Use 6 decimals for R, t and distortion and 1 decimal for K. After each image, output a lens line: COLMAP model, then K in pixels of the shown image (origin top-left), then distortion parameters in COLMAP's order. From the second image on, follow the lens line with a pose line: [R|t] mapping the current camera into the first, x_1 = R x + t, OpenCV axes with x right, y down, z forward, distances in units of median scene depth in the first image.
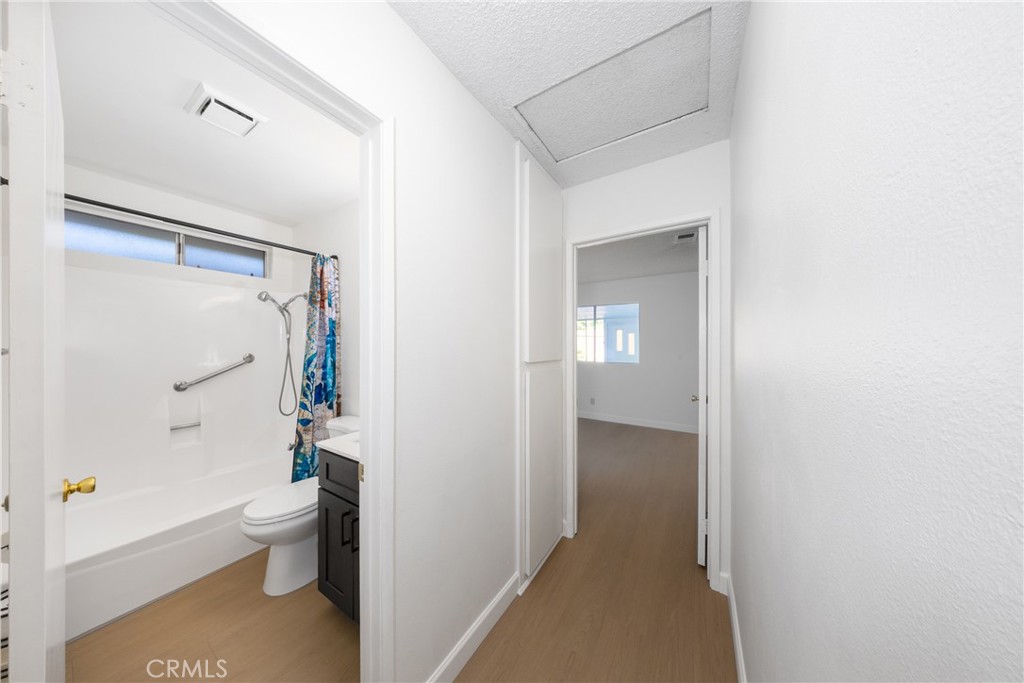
lens RADIAL K [[325.9, 0, 512.0], [0, 325.9, 341.5], [0, 0, 1]] dist [-0.012781, 0.000008]
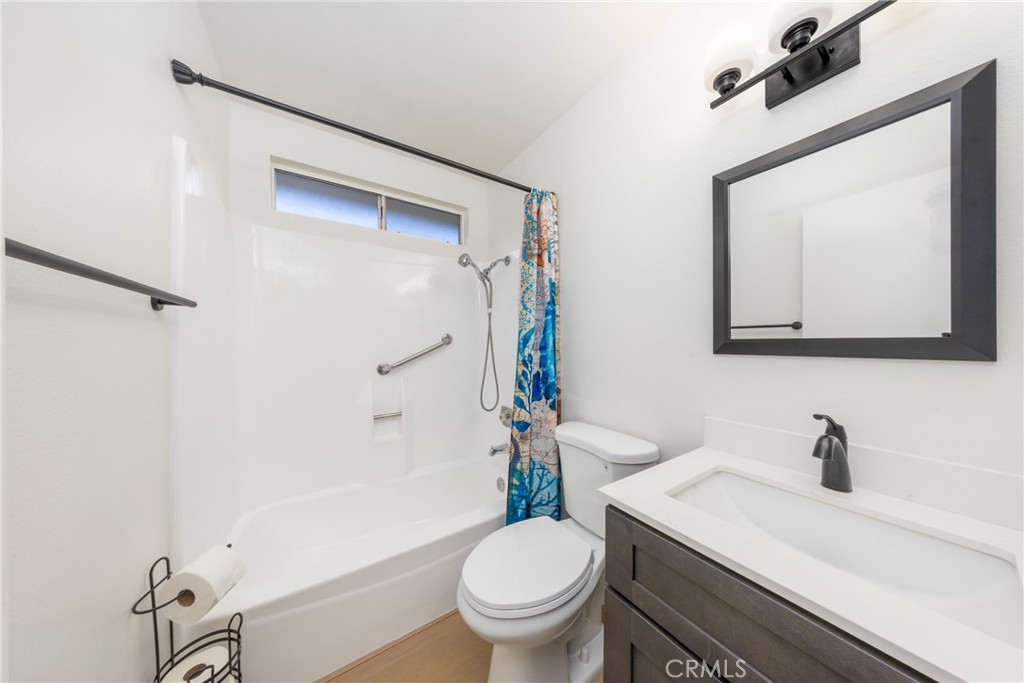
lens RADIAL K [[297.8, 0, 514.4], [0, 297.8, 343.6], [0, 0, 1]] dist [0.000302, 0.000004]
pose [[0.925846, -0.000509, -0.377901, -0.394384], [0.002311, 0.999988, 0.004315, 0.065586], [0.377895, -0.004868, 0.925836, 0.384244]]
